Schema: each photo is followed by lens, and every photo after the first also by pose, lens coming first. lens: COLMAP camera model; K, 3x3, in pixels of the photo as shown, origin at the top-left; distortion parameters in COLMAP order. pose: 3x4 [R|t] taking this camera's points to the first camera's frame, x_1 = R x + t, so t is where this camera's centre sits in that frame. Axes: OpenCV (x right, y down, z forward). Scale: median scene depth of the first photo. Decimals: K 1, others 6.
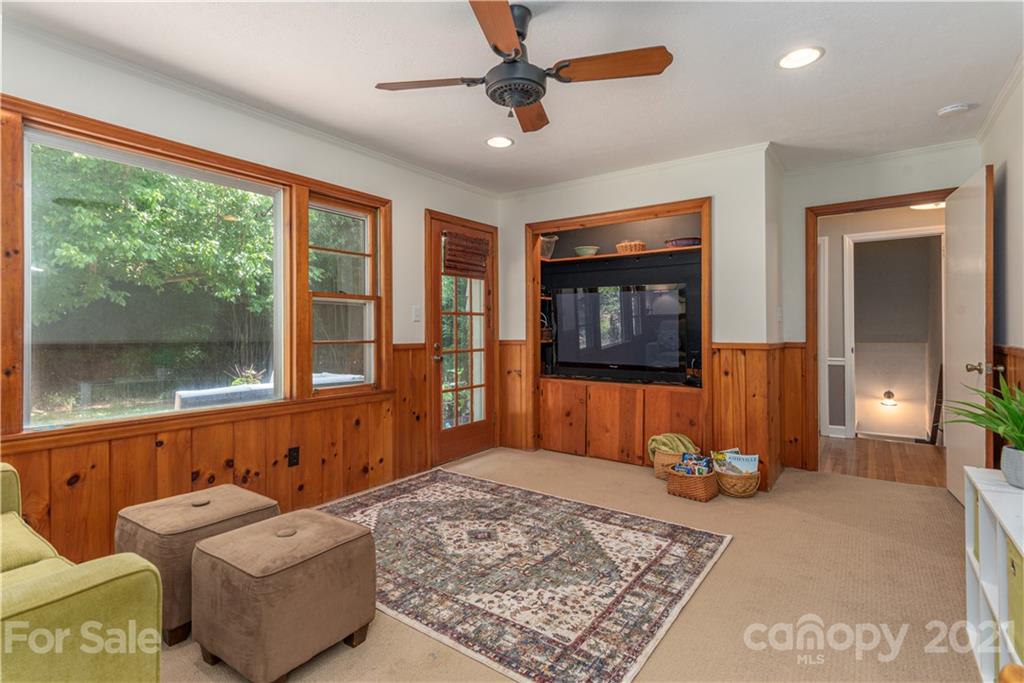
lens RADIAL K [[498.9, 0, 512.4], [0, 498.9, 328.7], [0, 0, 1]] dist [0.000480, 0.000005]
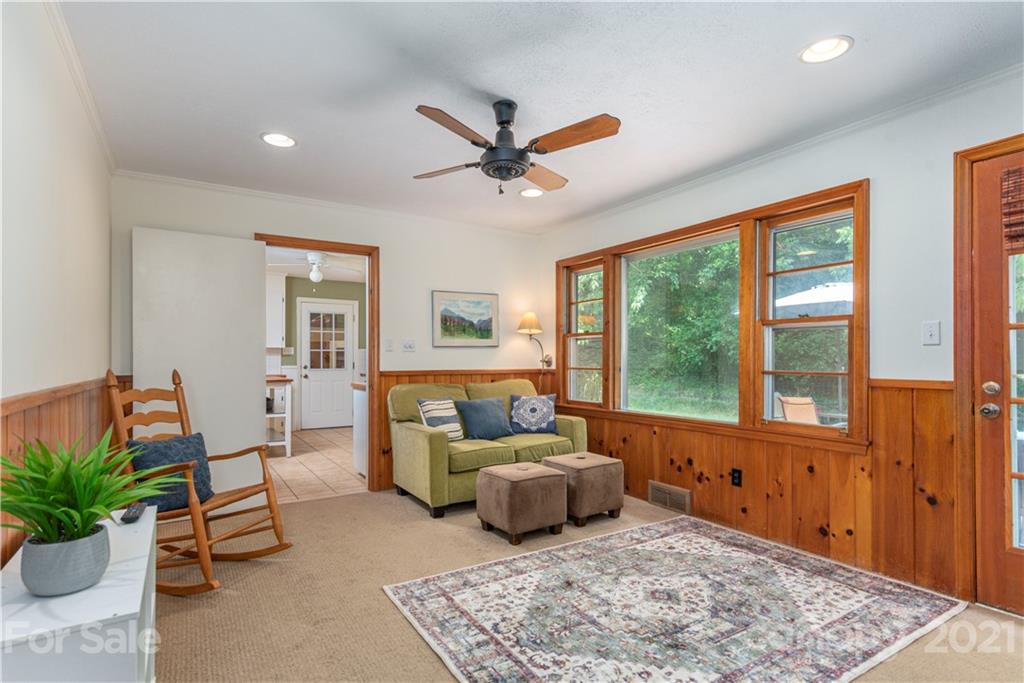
lens RADIAL K [[523.0, 0, 511.7], [0, 523.0, 356.6], [0, 0, 1]] dist [0.000716, 0.000241]
pose [[-0.376858, -0.001472, -0.926270, 0.813459], [0.004187, 0.999986, -0.003293, -0.001297], [0.926262, -0.005119, -0.376847, 1.013583]]
